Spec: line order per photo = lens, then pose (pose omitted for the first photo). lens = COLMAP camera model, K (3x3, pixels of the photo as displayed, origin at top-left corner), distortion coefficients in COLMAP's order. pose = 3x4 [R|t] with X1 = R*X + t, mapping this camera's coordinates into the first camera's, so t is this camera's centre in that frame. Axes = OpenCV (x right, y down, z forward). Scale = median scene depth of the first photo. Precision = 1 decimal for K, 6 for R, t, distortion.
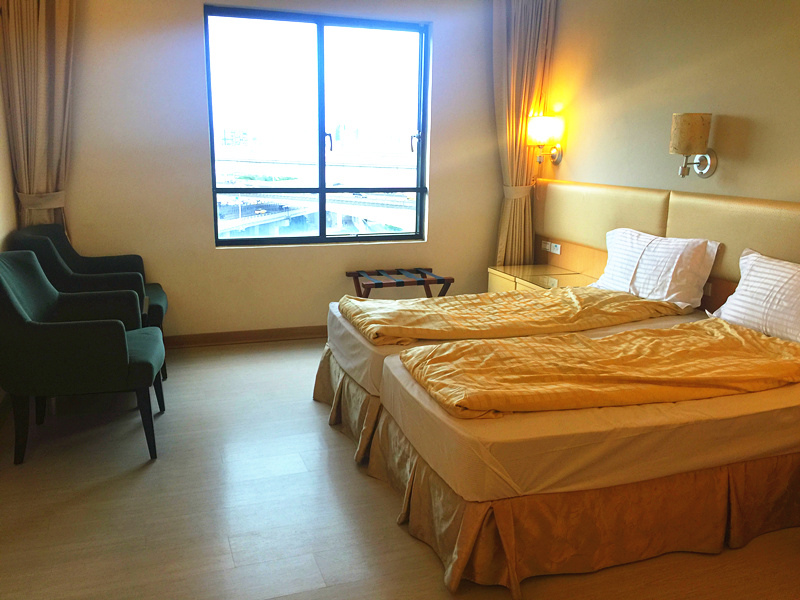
lens RADIAL K [[679.6, 0, 400.0], [0, 679.6, 300.0], [0, 0, 1]] dist [0.091915, -0.131173]
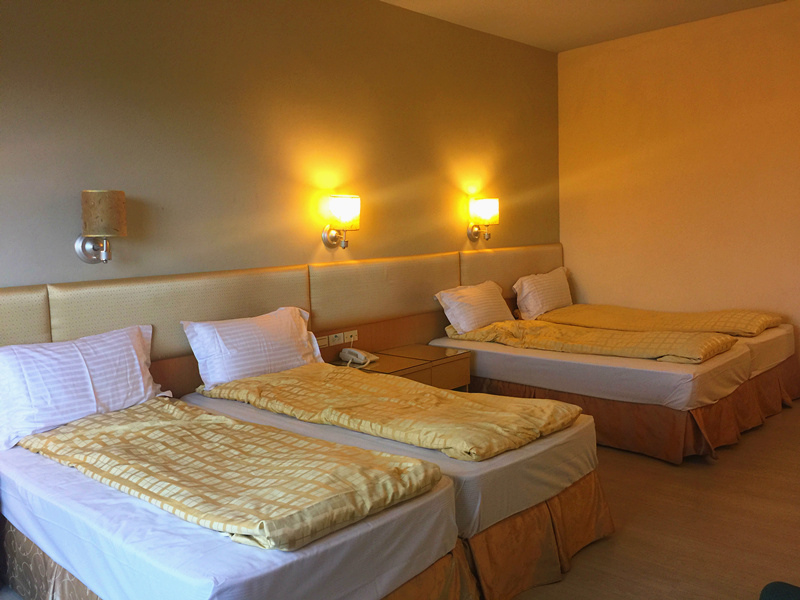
lens RADIAL K [[679.6, 0, 400.0], [0, 679.6, 300.0], [0, 0, 1]] dist [0.091915, -0.131173]
pose [[-0.418938, -0.128523, 0.898873, -0.501501], [0.216372, 0.947286, 0.236289, -0.253922], [-0.881858, 0.293481, -0.369045, 0.994528]]
